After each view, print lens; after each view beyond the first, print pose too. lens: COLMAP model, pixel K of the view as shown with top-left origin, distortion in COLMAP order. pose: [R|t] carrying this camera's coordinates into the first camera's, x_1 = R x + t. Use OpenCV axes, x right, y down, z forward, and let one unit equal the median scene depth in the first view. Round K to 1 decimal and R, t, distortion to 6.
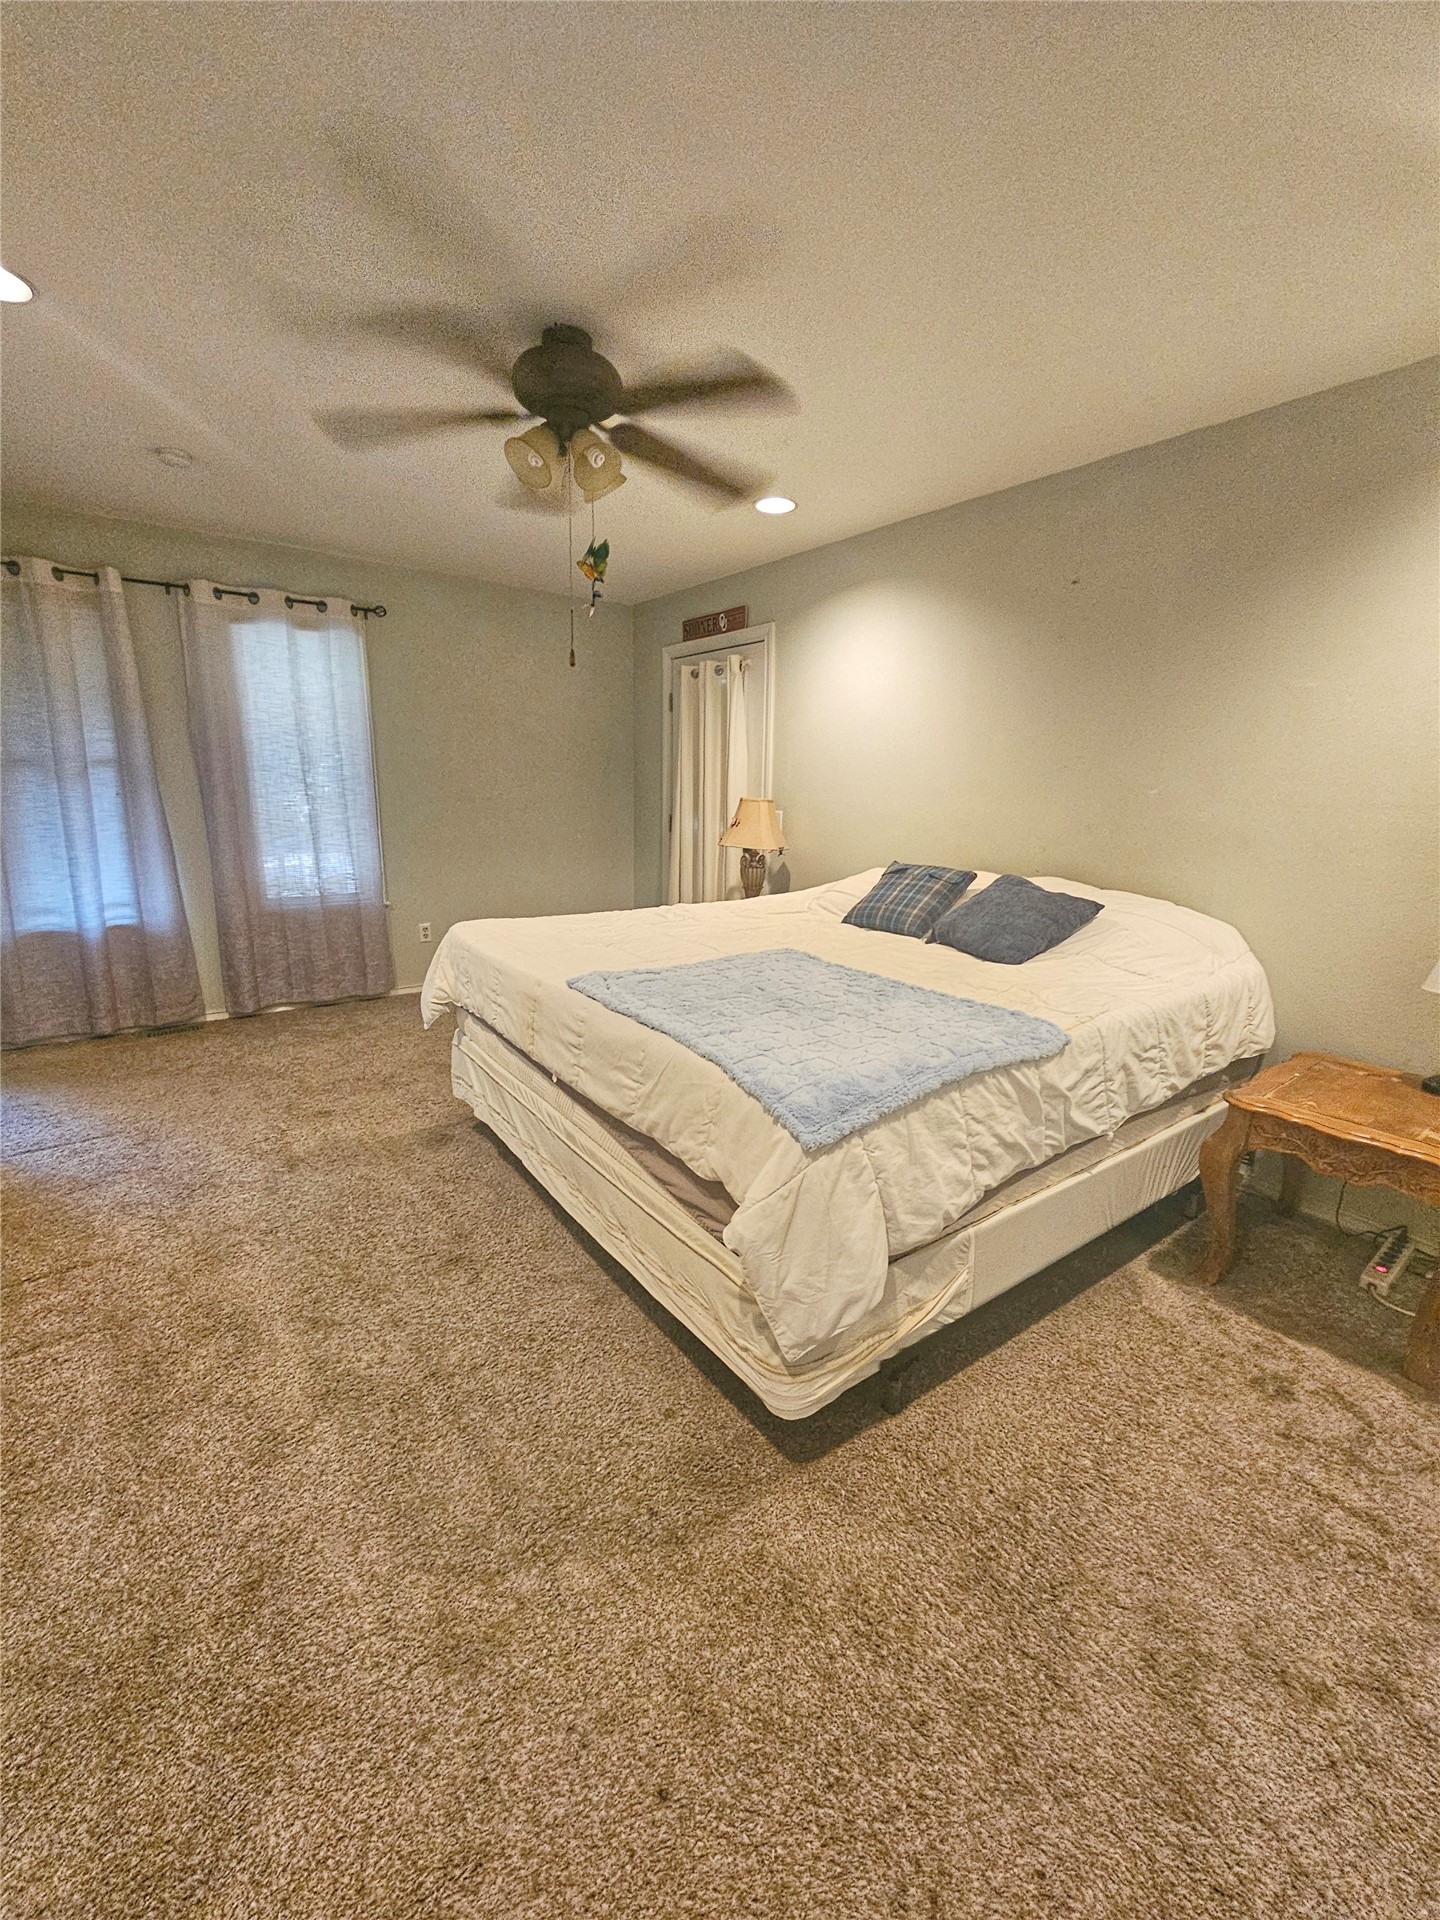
lens RADIAL K [[786.5, 0, 720.1], [0, 786.5, 965.4], [0, 0, 1]] dist [-0.004365, -0.001281]
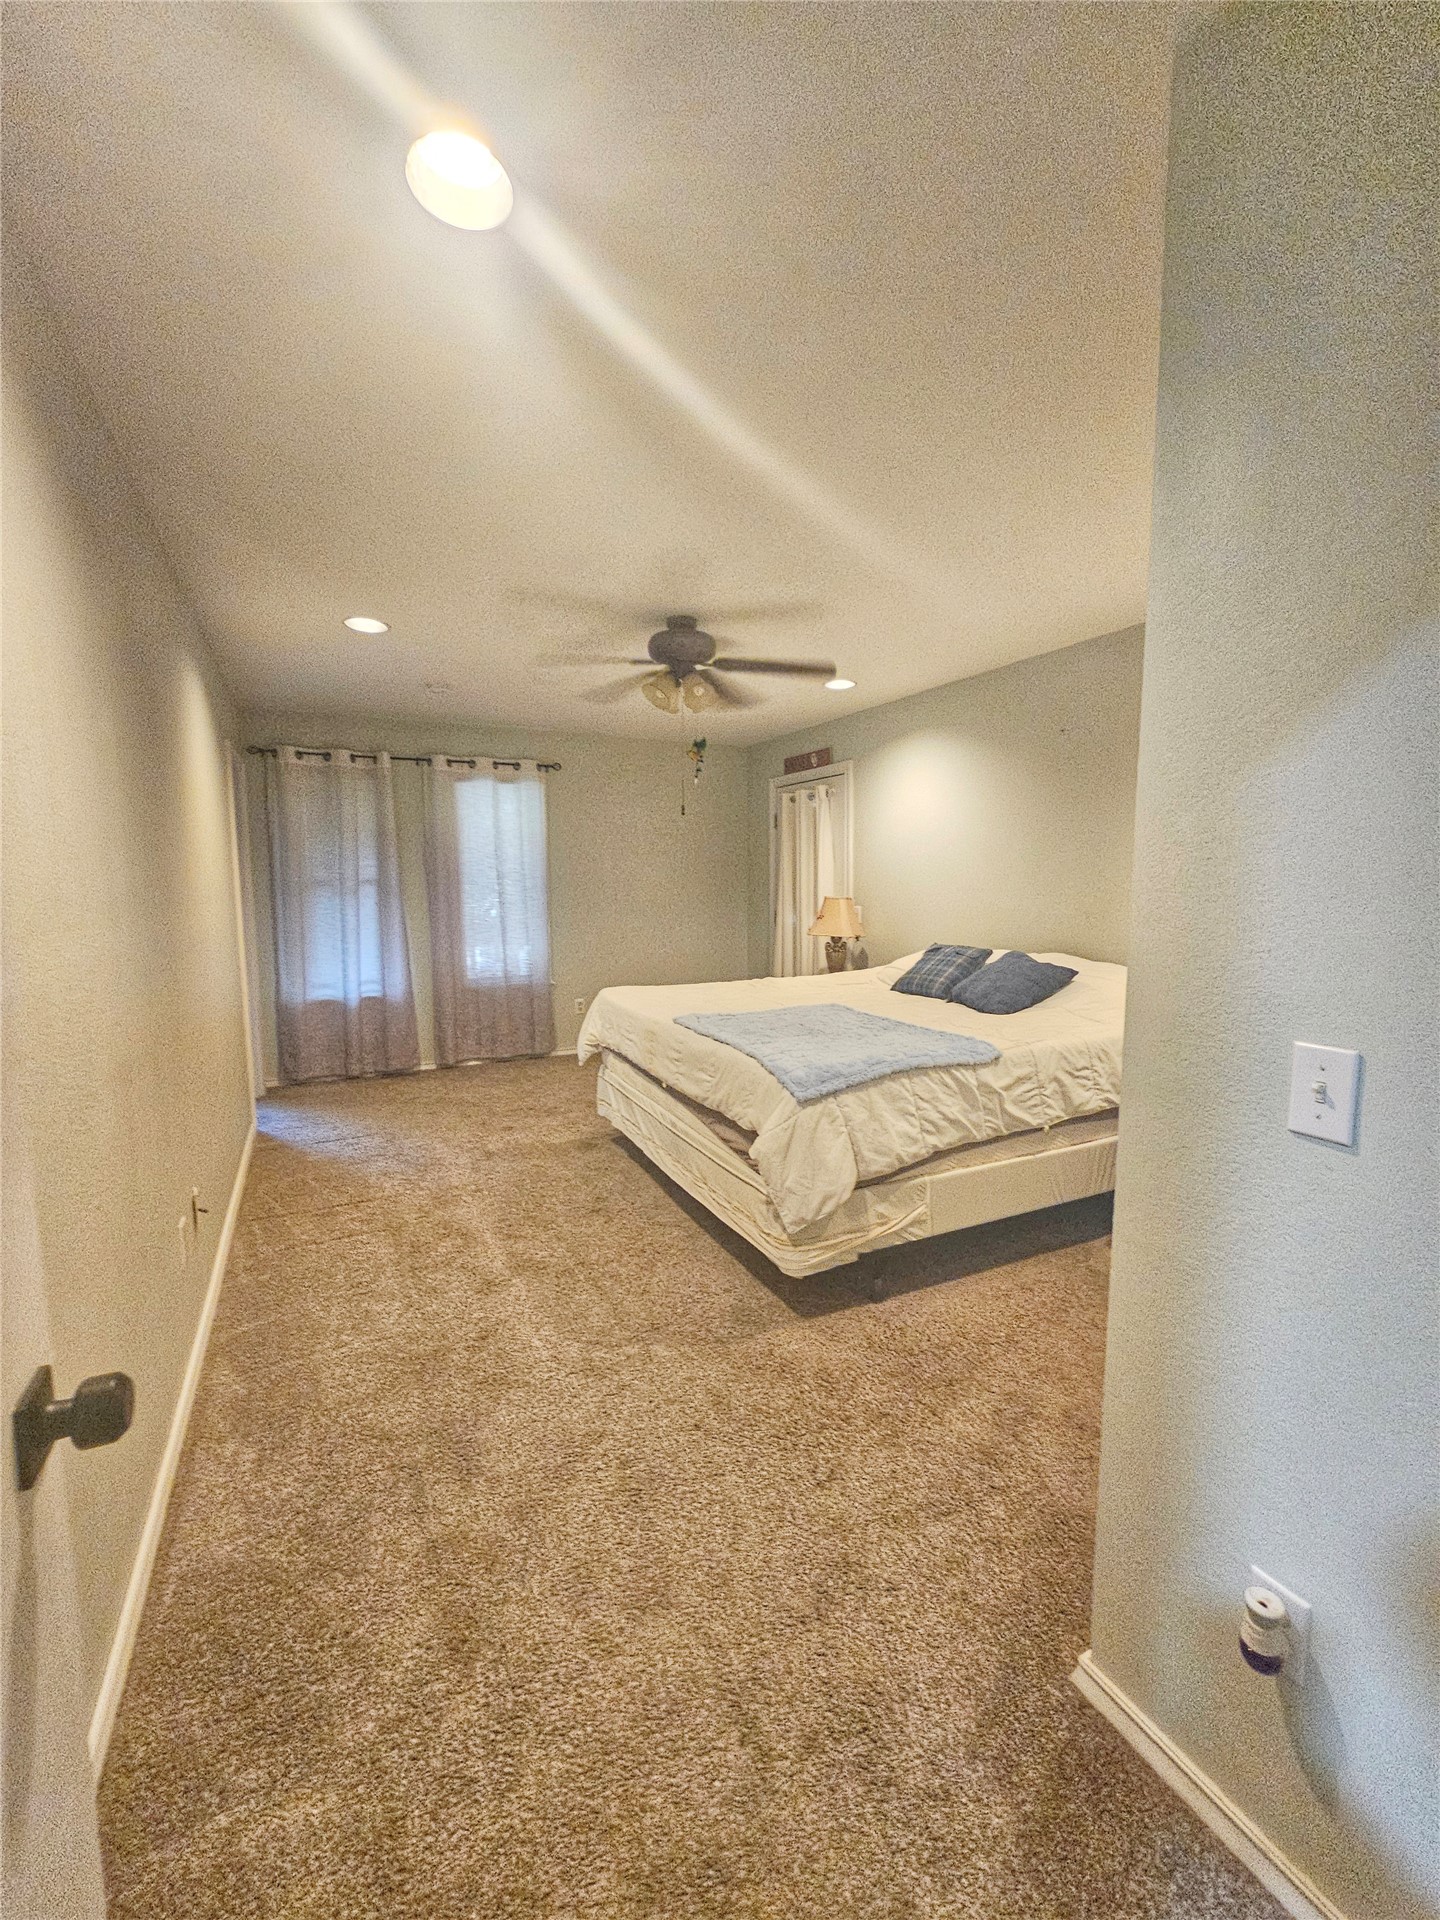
lens RADIAL K [[786.5, 0, 728.8], [0, 786.5, 964.2], [0, 0, 1]] dist [-0.004365, -0.001281]
pose [[0.986438, -0.008098, -0.163932, 0.122154], [-0.012093, 0.992481, -0.121797, 0.074834], [0.163685, 0.122128, 0.978924, -0.366150]]
